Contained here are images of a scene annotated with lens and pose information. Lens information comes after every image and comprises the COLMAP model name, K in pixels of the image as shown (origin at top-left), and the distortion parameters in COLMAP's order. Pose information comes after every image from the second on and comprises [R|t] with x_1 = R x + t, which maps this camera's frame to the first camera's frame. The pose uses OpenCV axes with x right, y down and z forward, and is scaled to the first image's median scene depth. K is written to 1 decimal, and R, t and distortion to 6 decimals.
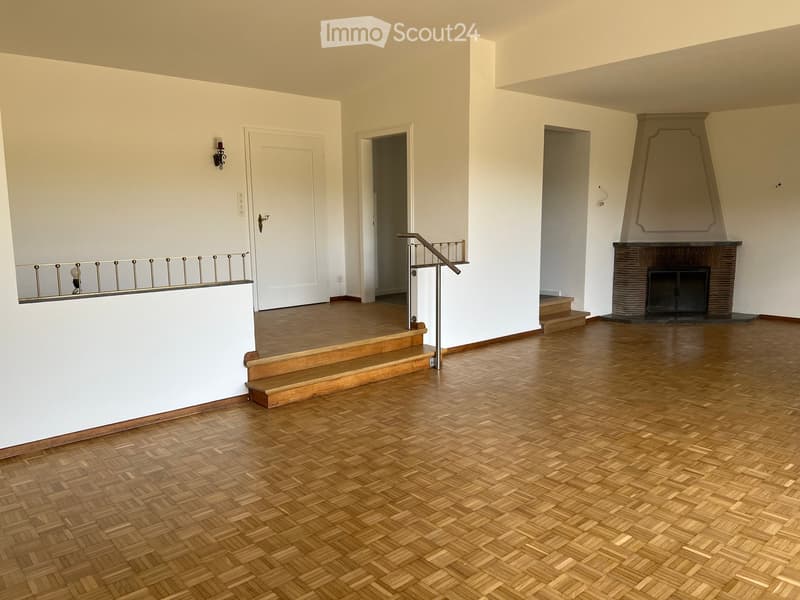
lens RADIAL K [[600.9, 0, 399.5], [0, 600.9, 309.5], [0, 0, 1]] dist [-0.001368, 0.001017]
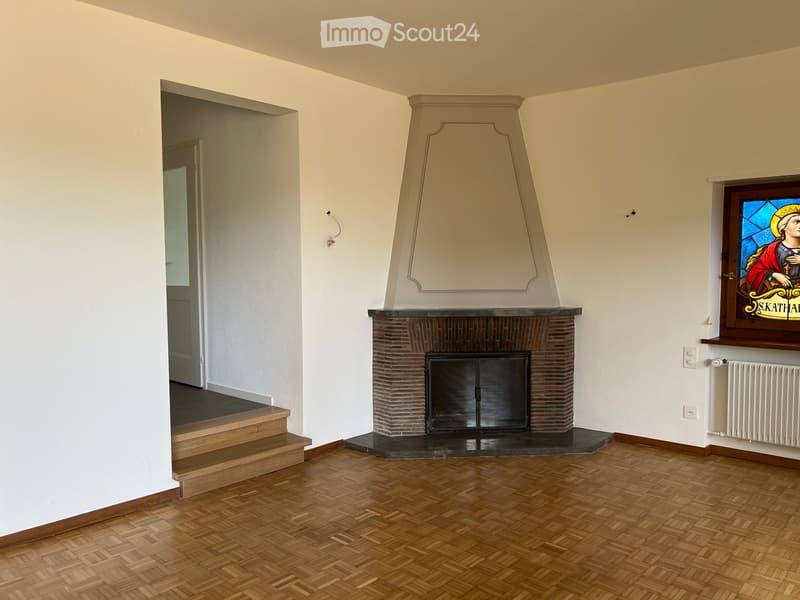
lens RADIAL K [[652.5, 0, 400.0], [0, 652.5, 300.0], [0, 0, 1]] dist [0.116517, -0.000474]
pose [[0.992699, 0.001898, 0.120600, 0.311516], [0.010298, 0.994891, -0.100431, -0.057423], [-0.120175, 0.100939, 0.987608, 0.375223]]
